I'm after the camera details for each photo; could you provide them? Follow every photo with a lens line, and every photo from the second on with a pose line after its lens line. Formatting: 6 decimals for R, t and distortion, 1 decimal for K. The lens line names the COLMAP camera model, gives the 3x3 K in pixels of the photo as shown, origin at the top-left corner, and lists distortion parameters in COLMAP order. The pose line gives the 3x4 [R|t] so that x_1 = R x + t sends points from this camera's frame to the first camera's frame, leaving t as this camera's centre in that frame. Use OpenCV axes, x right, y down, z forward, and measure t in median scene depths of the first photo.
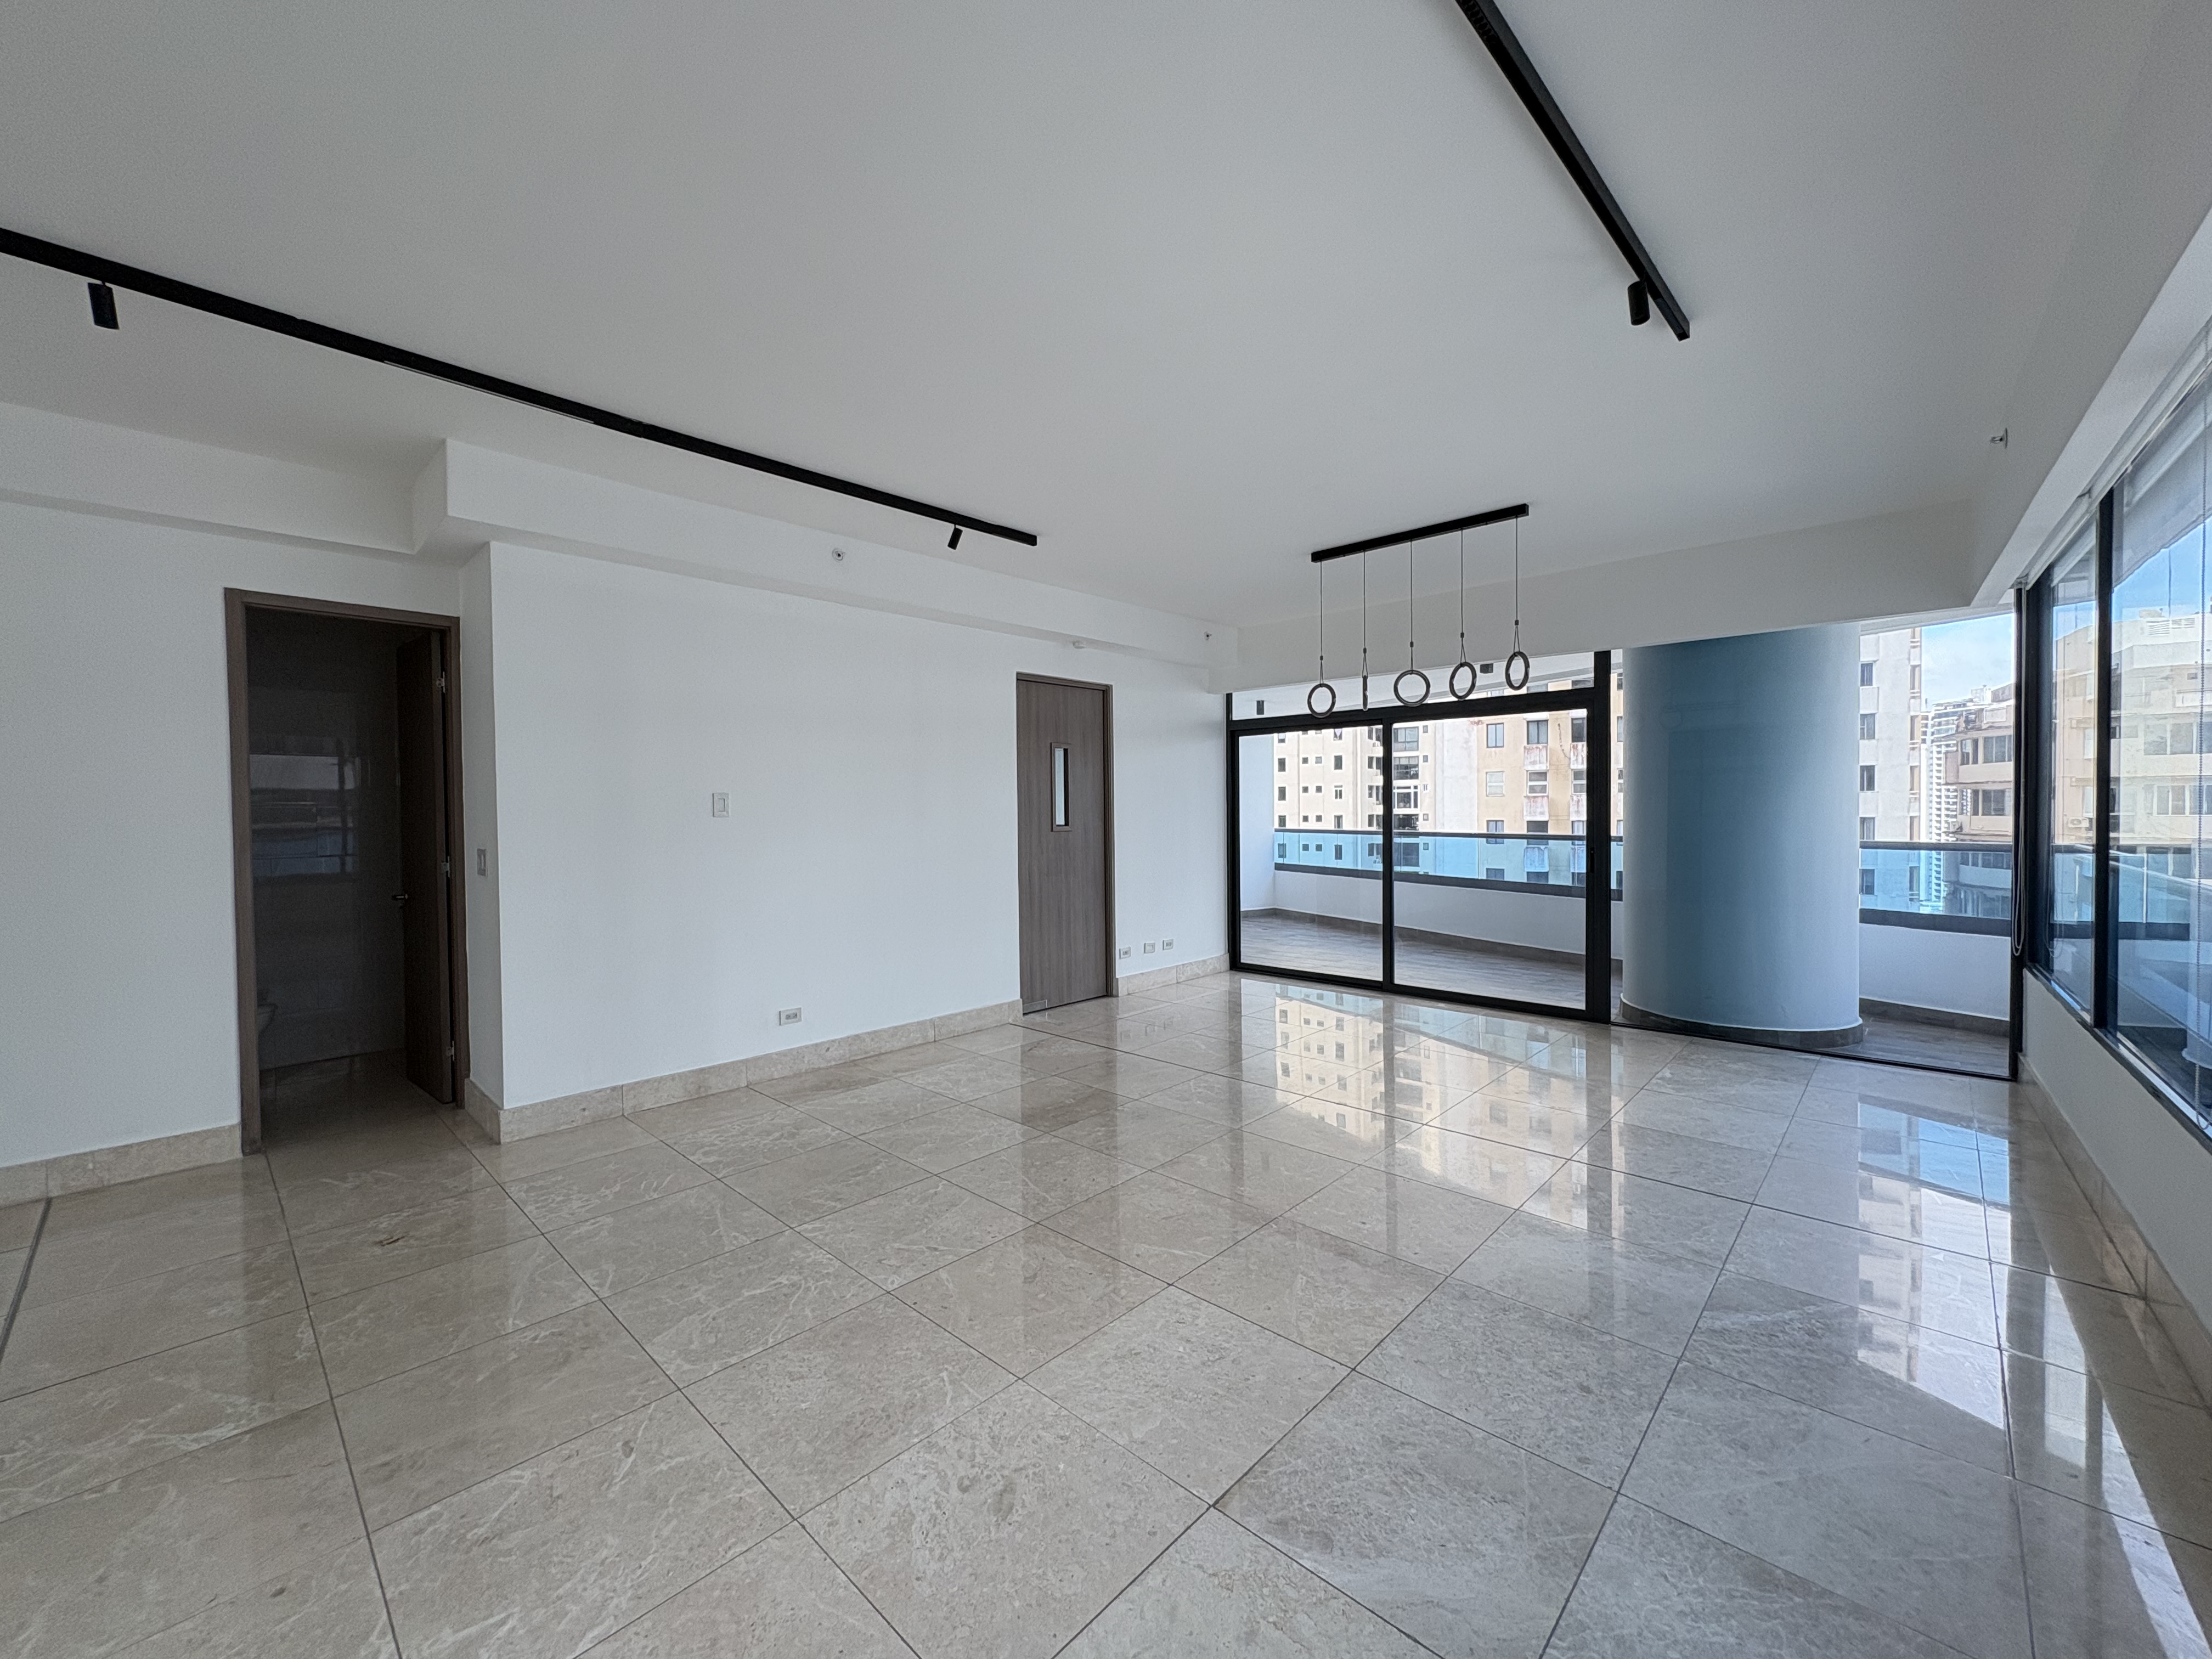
lens RADIAL K [[883.9, 0, 1104.3], [0, 883.9, 826.8], [0, 0, 1]] dist [-0.000397, 0.000608]
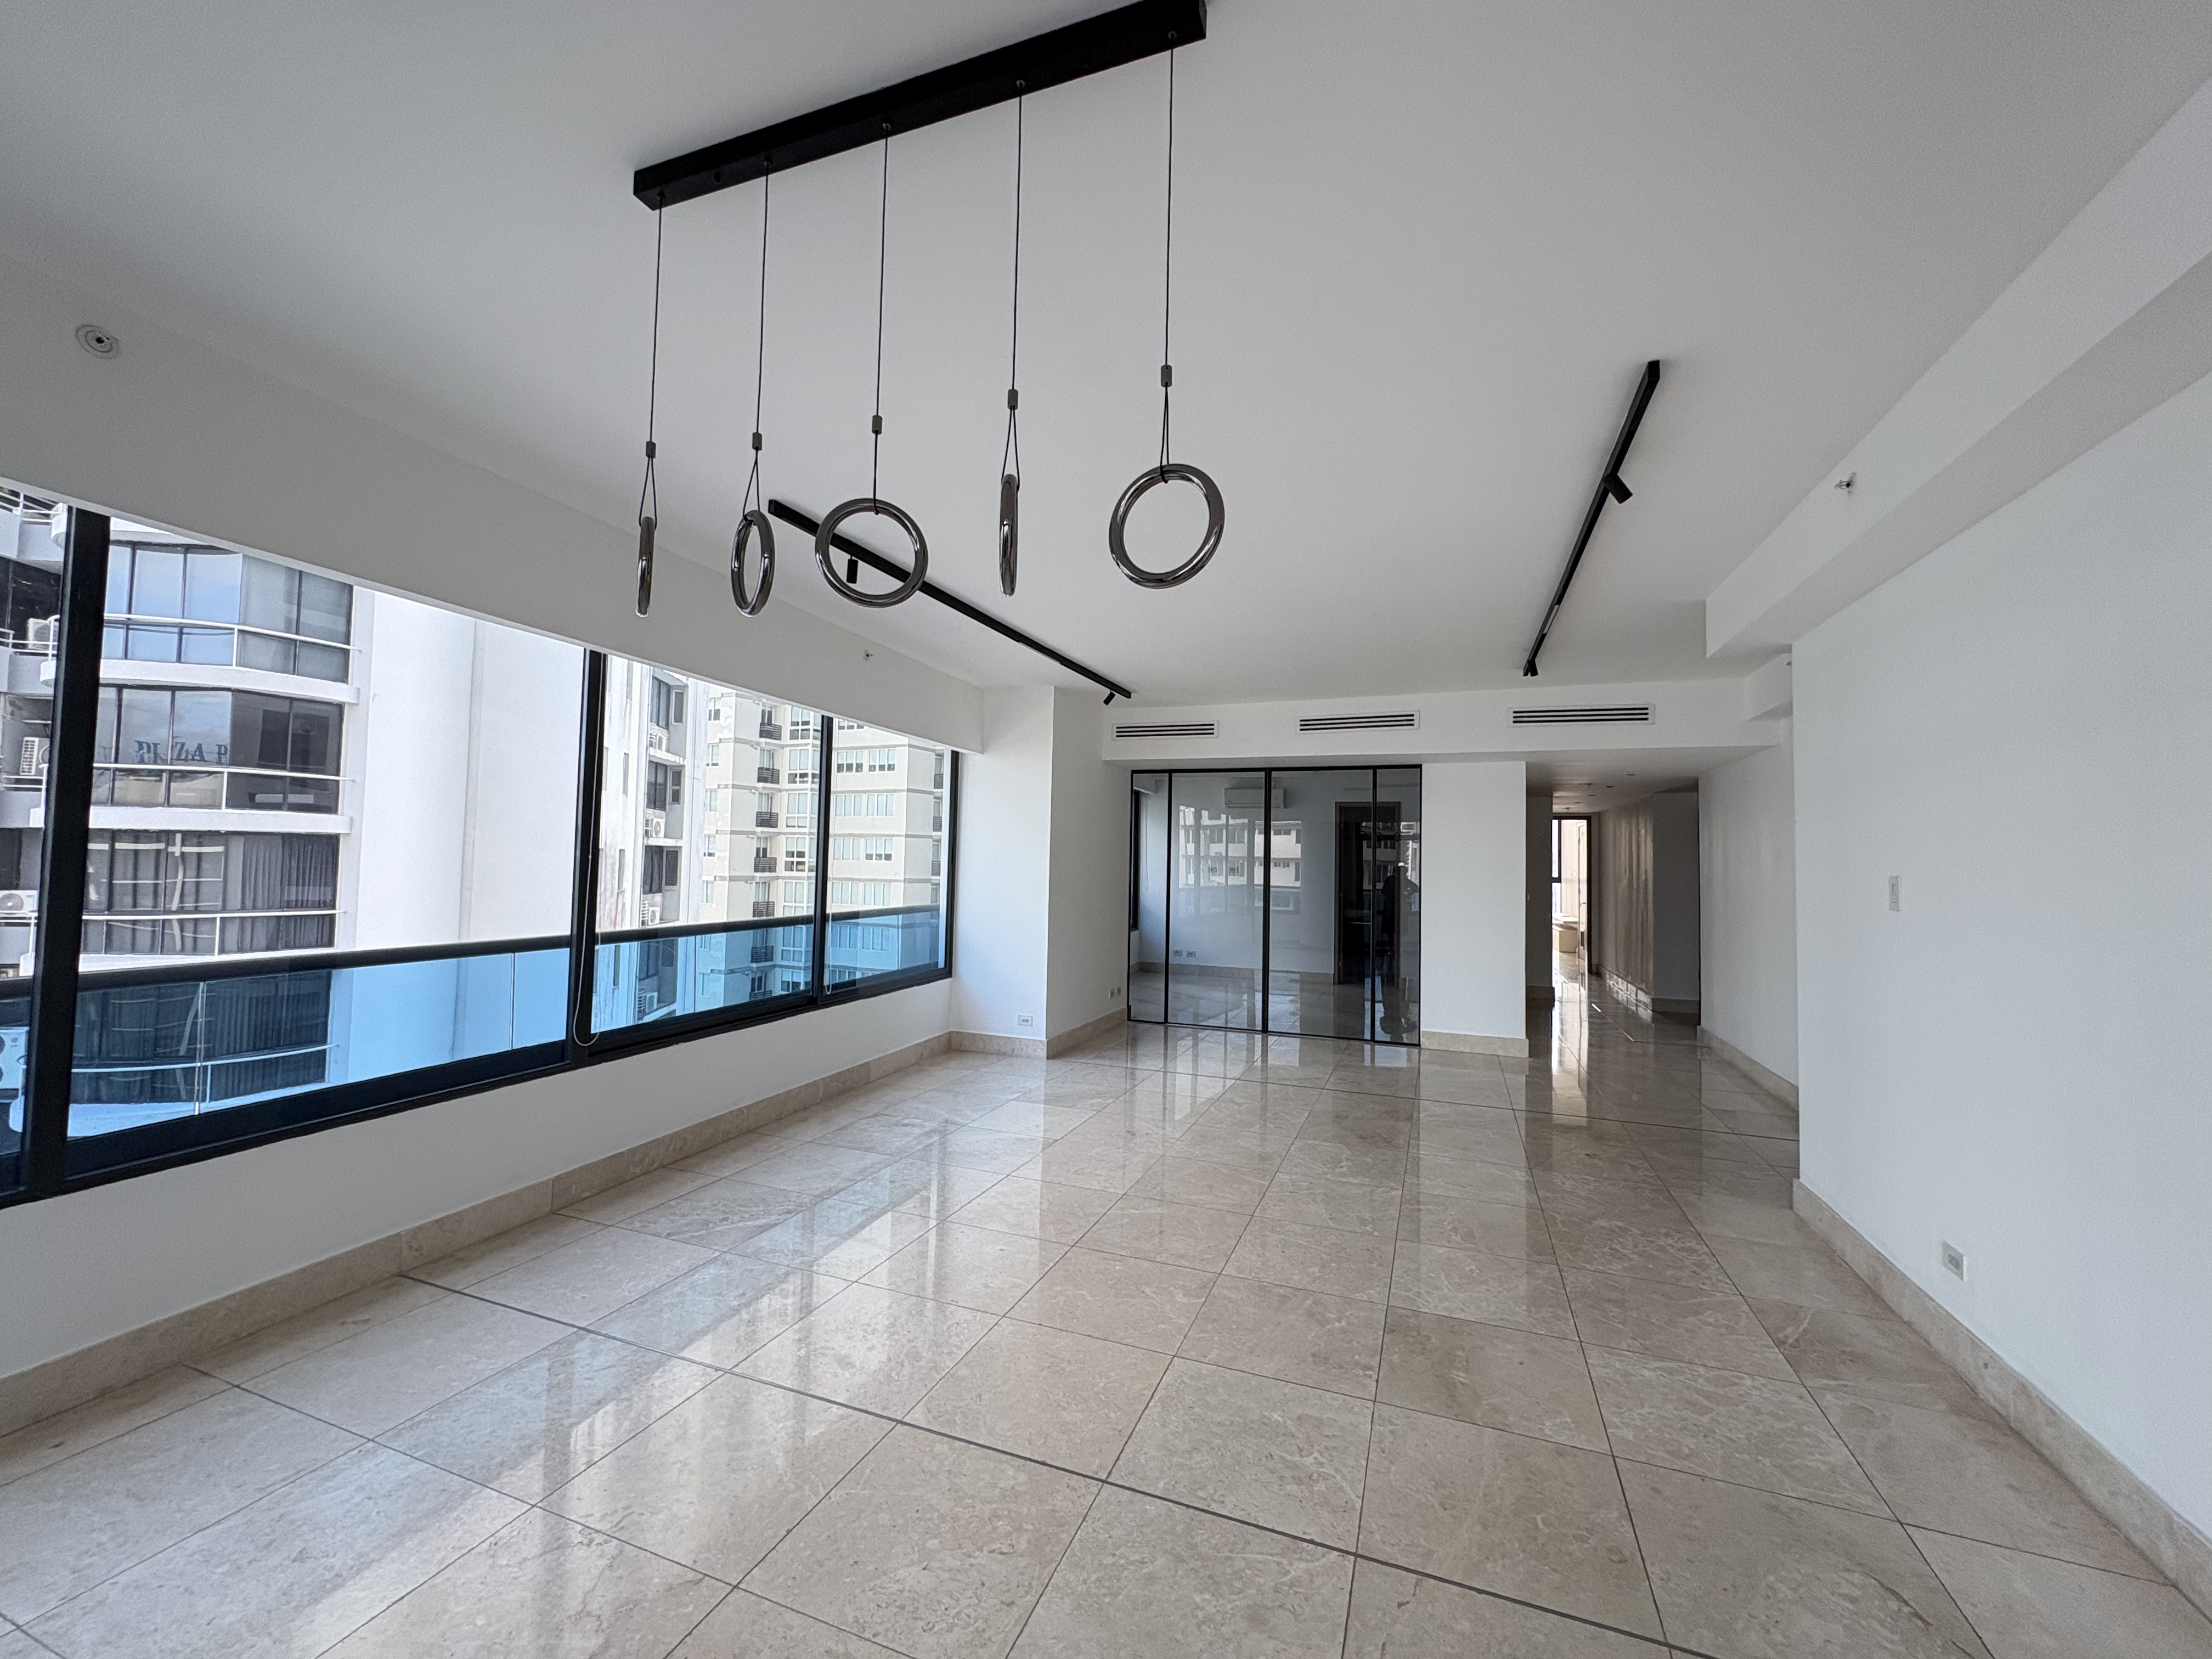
lens RADIAL K [[883.9, 0, 1103.2], [0, 883.9, 825.3], [0, 0, 1]] dist [-0.000397, 0.000608]
pose [[-0.925247, -0.025379, -0.378515, 0.448899], [-0.018826, 0.999602, -0.021004, -0.056138], [0.378897, -0.012308, -0.925357, 1.533314]]
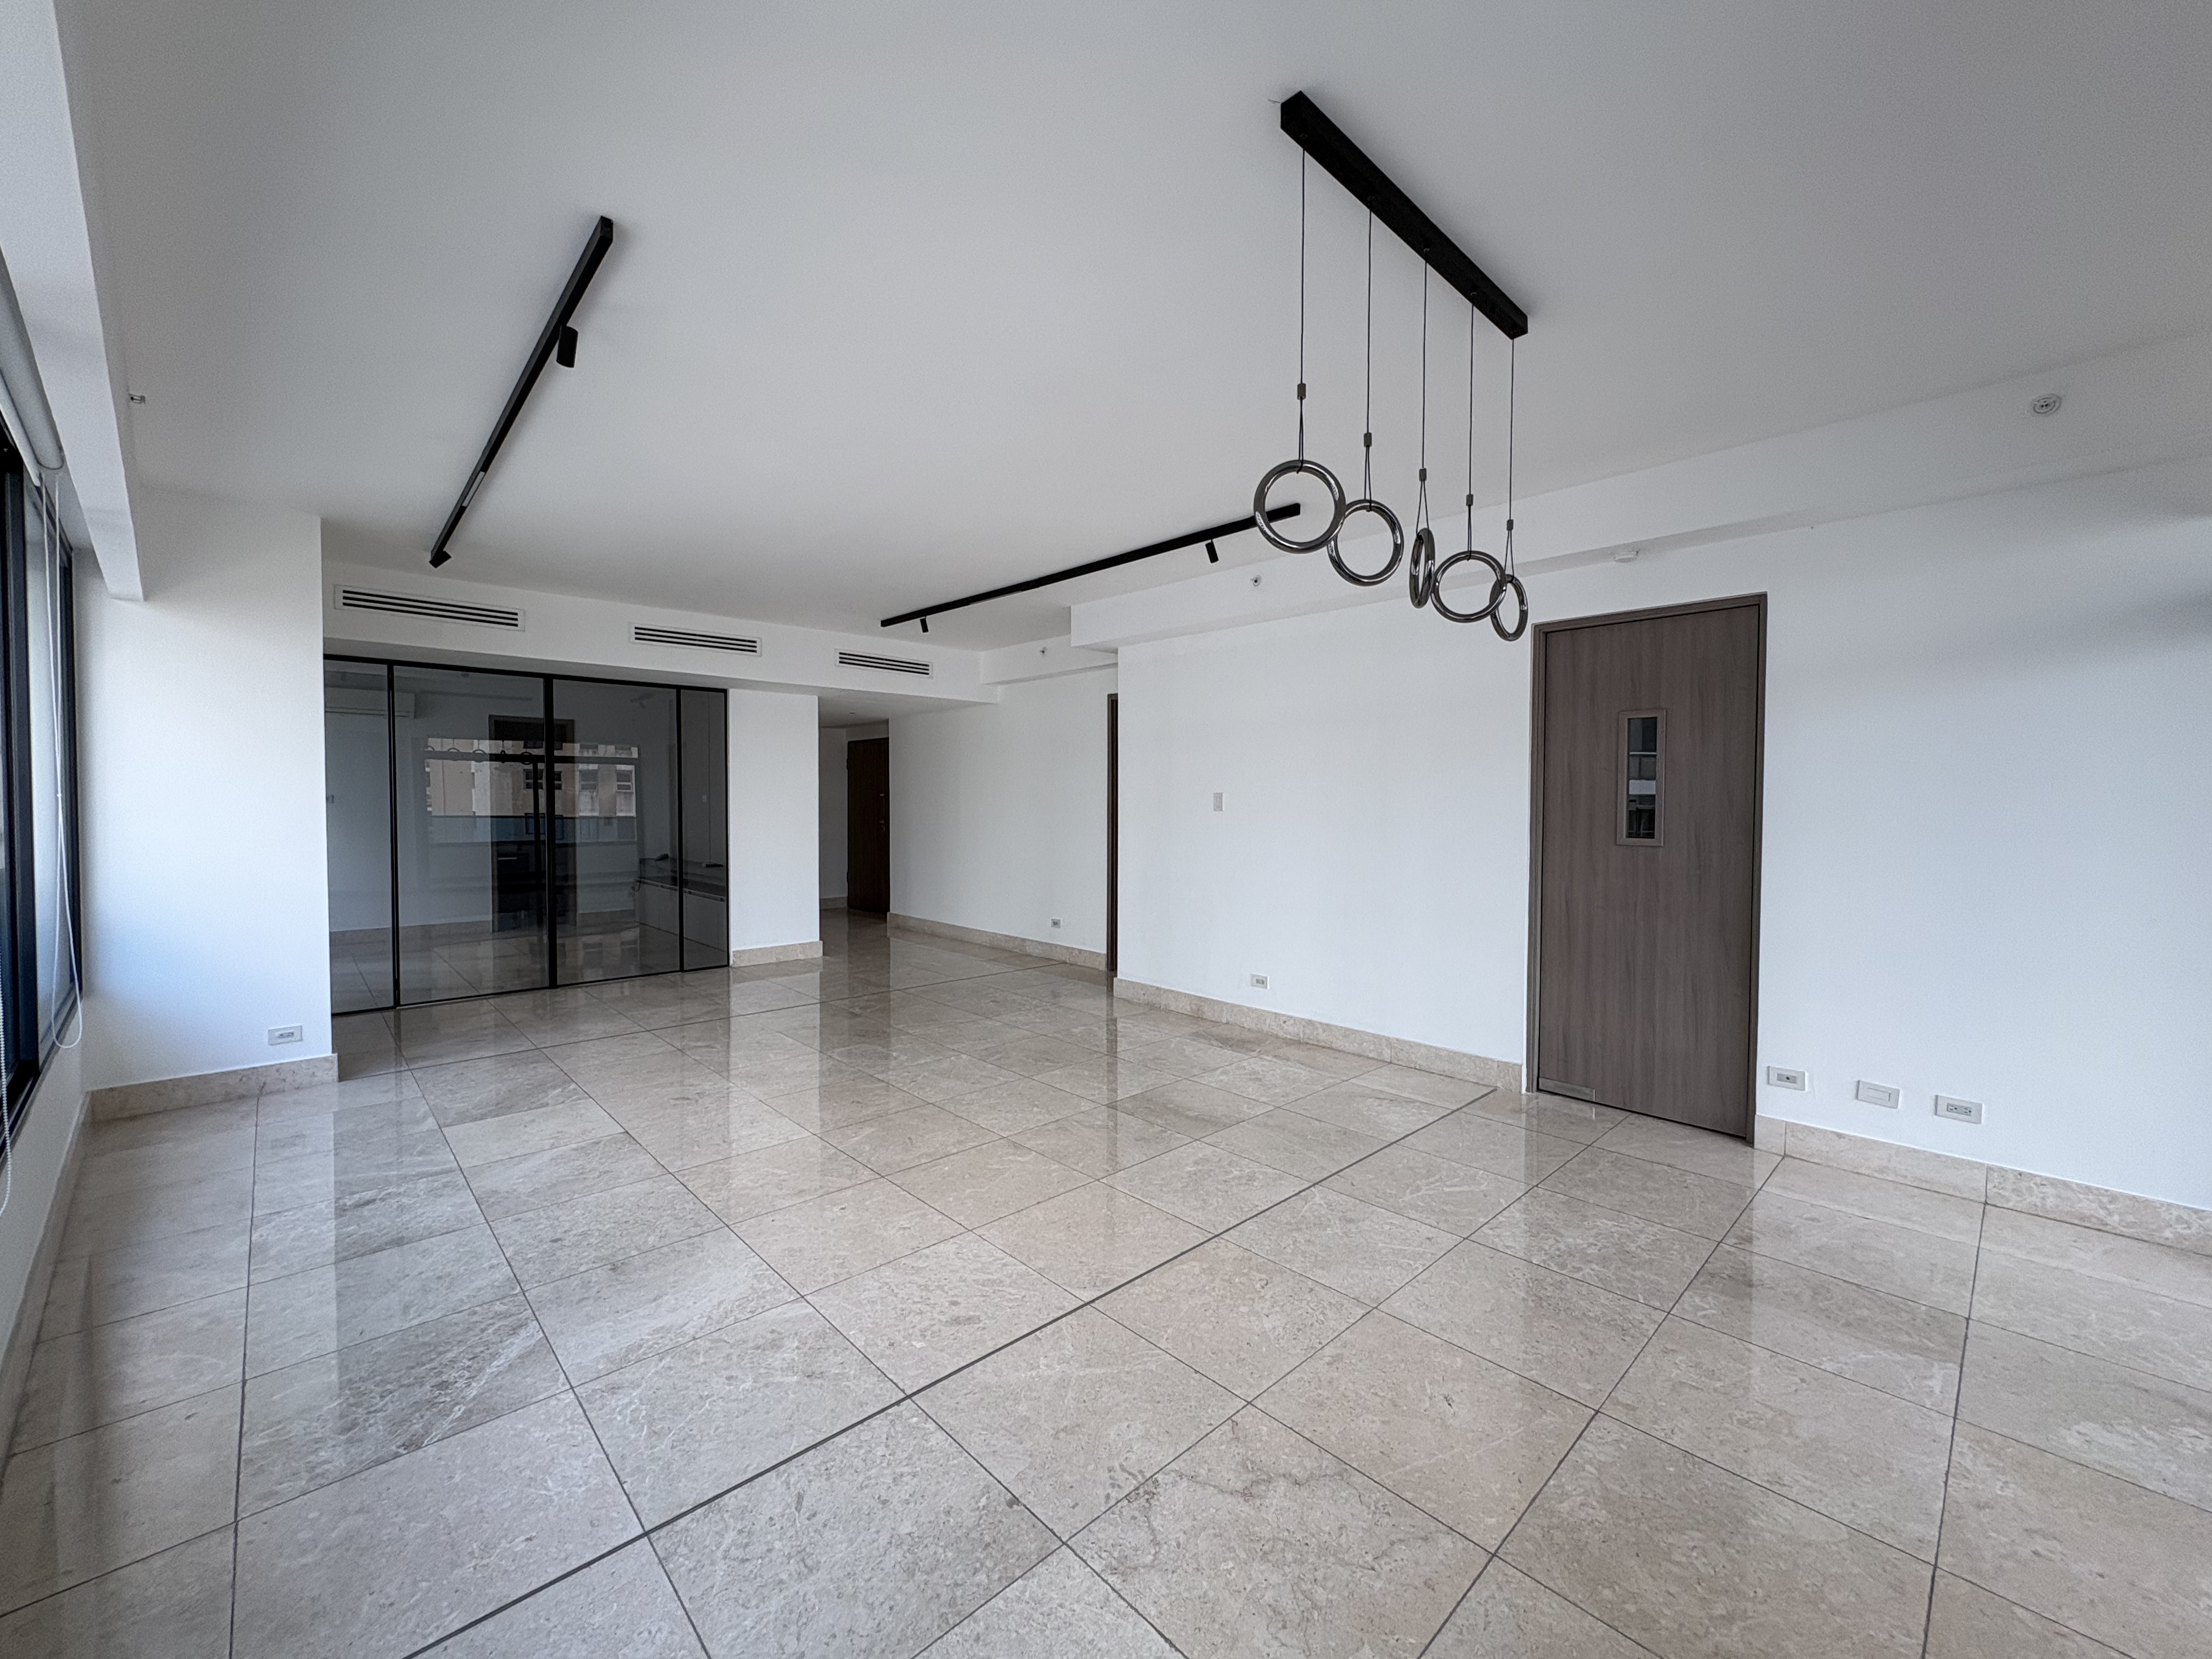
lens RADIAL K [[883.9, 0, 1111.7], [0, 883.9, 829.5], [0, 0, 1]] dist [-0.000397, 0.000608]
pose [[-0.053683, 0.043311, -0.997618, 0.950866], [-0.022478, 0.998753, 0.044570, -0.042018], [0.998305, 0.024817, -0.052643, 0.991203]]
